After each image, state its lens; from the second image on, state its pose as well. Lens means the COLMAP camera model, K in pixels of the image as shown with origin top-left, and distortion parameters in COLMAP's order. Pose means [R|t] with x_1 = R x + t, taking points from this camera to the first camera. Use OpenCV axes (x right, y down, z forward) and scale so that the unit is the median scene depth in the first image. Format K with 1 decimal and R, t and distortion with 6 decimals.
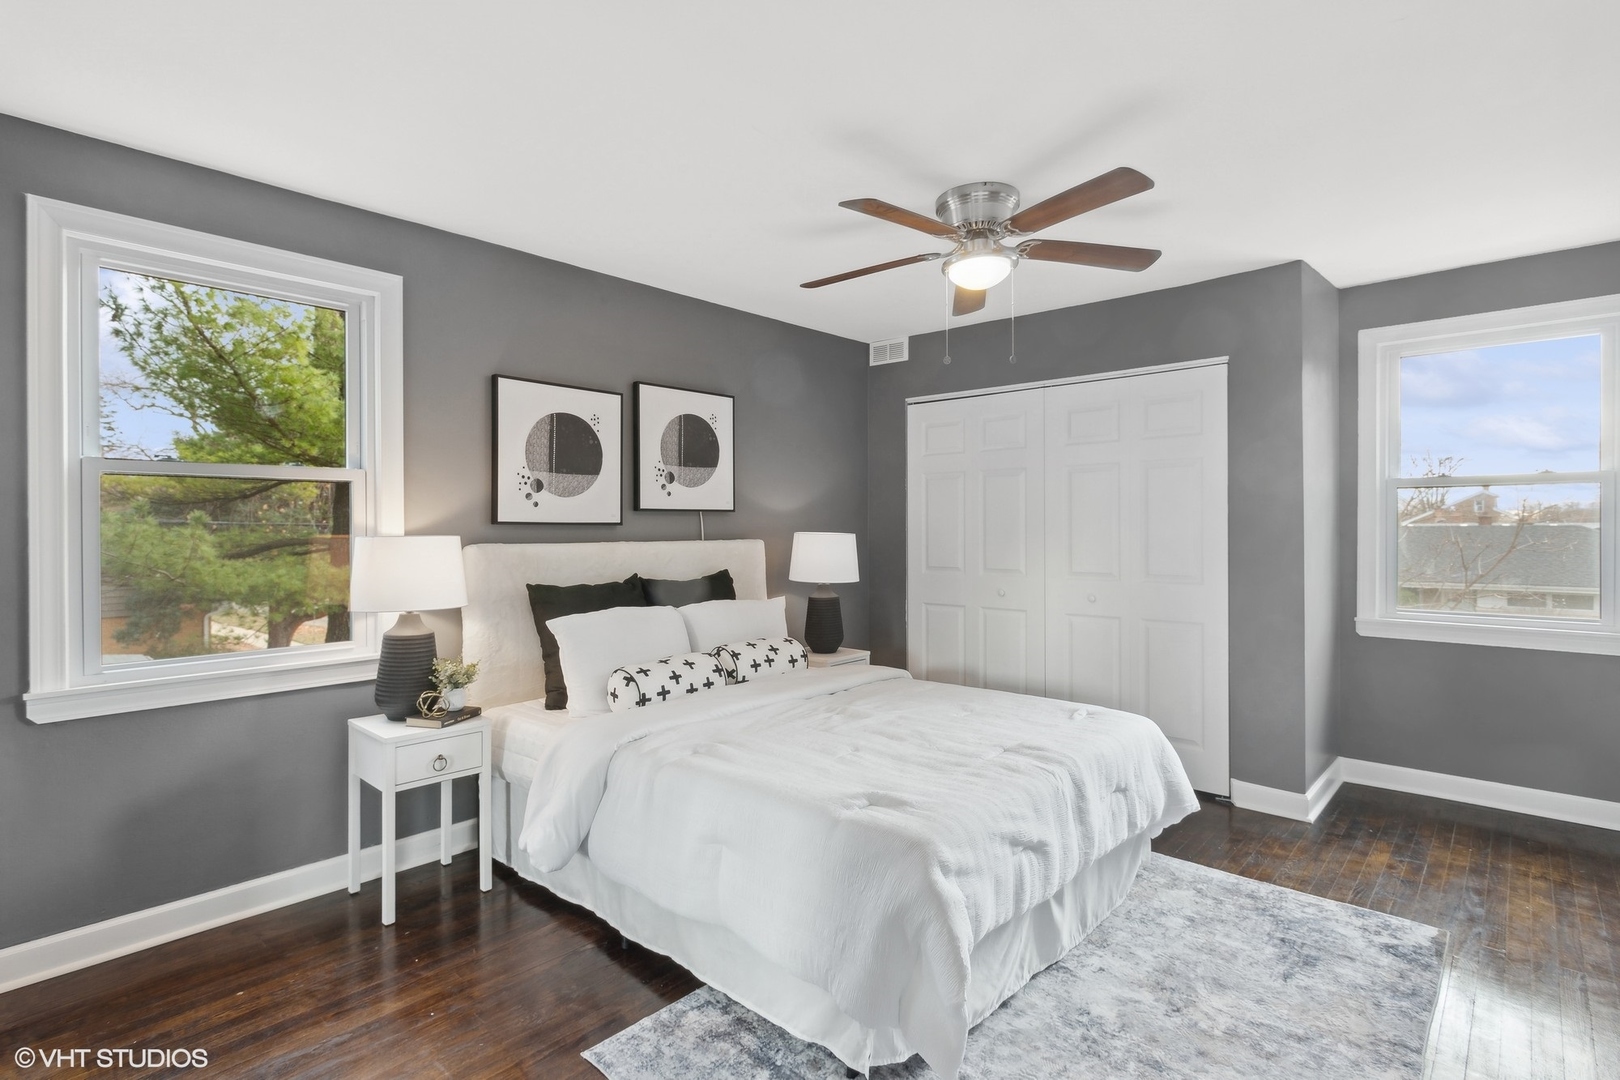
lens RADIAL K [[778.6, 0, 809.6], [0, 778.6, 548.1], [0, 0, 1]] dist [0.000425, 0.002223]
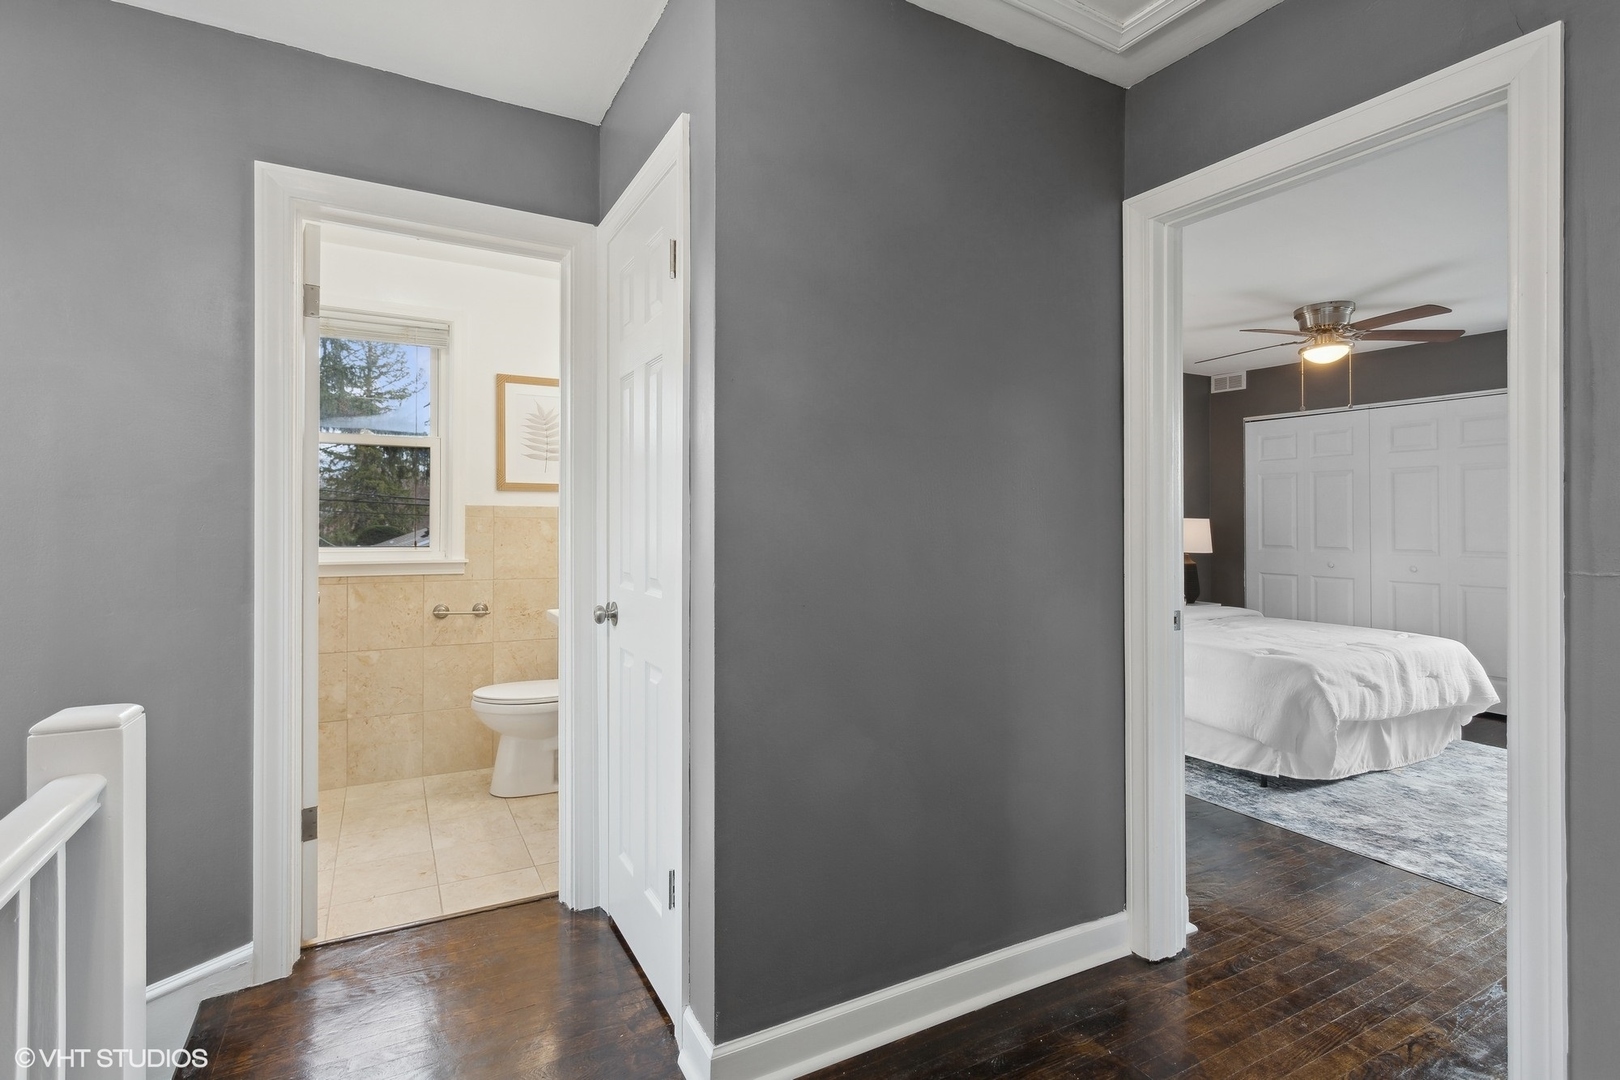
lens RADIAL K [[778.6, 0, 798.9], [0, 778.6, 517.9], [0, 0, 1]] dist [0.000425, 0.002223]
pose [[0.947051, 0.006232, -0.321023, -0.241666], [-0.016979, 0.999385, -0.030689, 0.045155], [0.320634, 0.034514, 0.946574, -0.708360]]
